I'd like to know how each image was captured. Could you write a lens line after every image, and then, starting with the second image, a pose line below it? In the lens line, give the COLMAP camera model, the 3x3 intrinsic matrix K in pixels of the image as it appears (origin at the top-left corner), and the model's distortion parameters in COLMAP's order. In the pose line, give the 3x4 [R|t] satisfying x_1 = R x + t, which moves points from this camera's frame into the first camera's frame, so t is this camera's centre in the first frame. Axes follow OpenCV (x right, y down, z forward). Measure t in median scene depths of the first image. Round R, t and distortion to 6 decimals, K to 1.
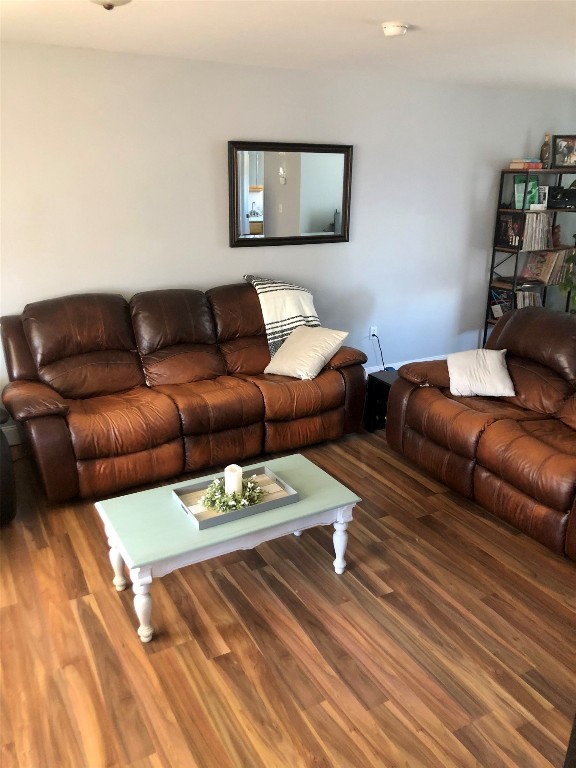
lens RADIAL K [[624.9, 0, 293.1], [0, 624.9, 382.7], [0, 0, 1]] dist [0.030403, -0.002911]
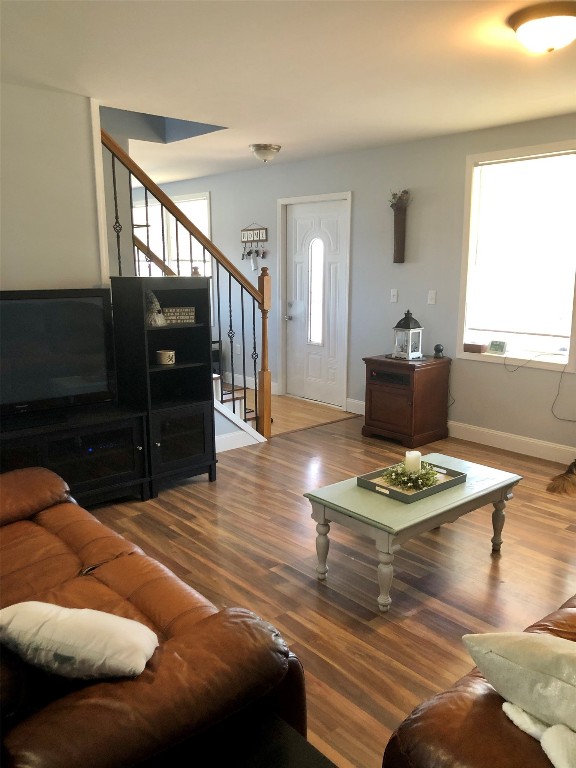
lens RADIAL K [[624.9, 0, 286.9], [0, 624.9, 383.9], [0, 0, 1]] dist [0.030403, -0.002911]
pose [[-0.976015, 0.004690, -0.217652, 0.276441], [-0.099717, 0.879092, 0.466104, -0.353713], [0.193523, 0.476628, -0.857540, 1.348854]]
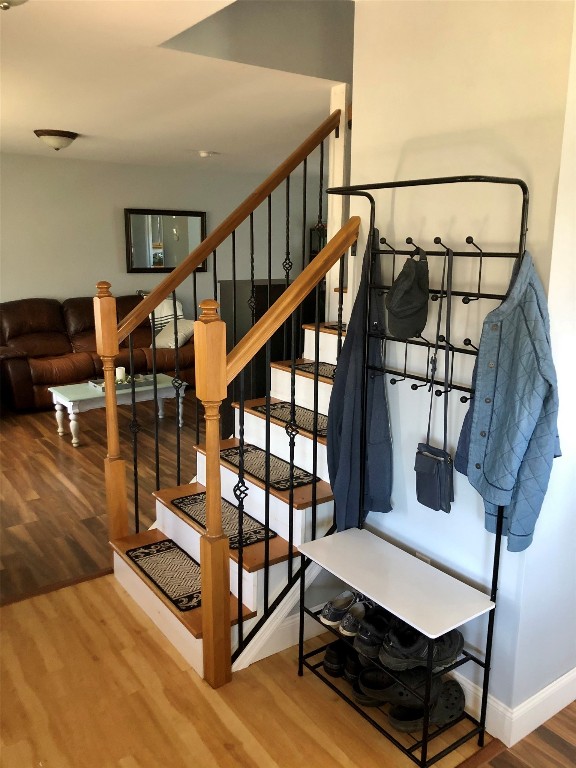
lens RADIAL K [[624.9, 0, 282.0], [0, 624.9, 381.2], [0, 0, 1]] dist [0.030403, -0.002911]
pose [[0.994562, -0.024597, 0.101199, 0.231734], [0.034596, 0.994558, -0.098270, 0.427429], [-0.098231, 0.101237, 0.990001, -1.105898]]
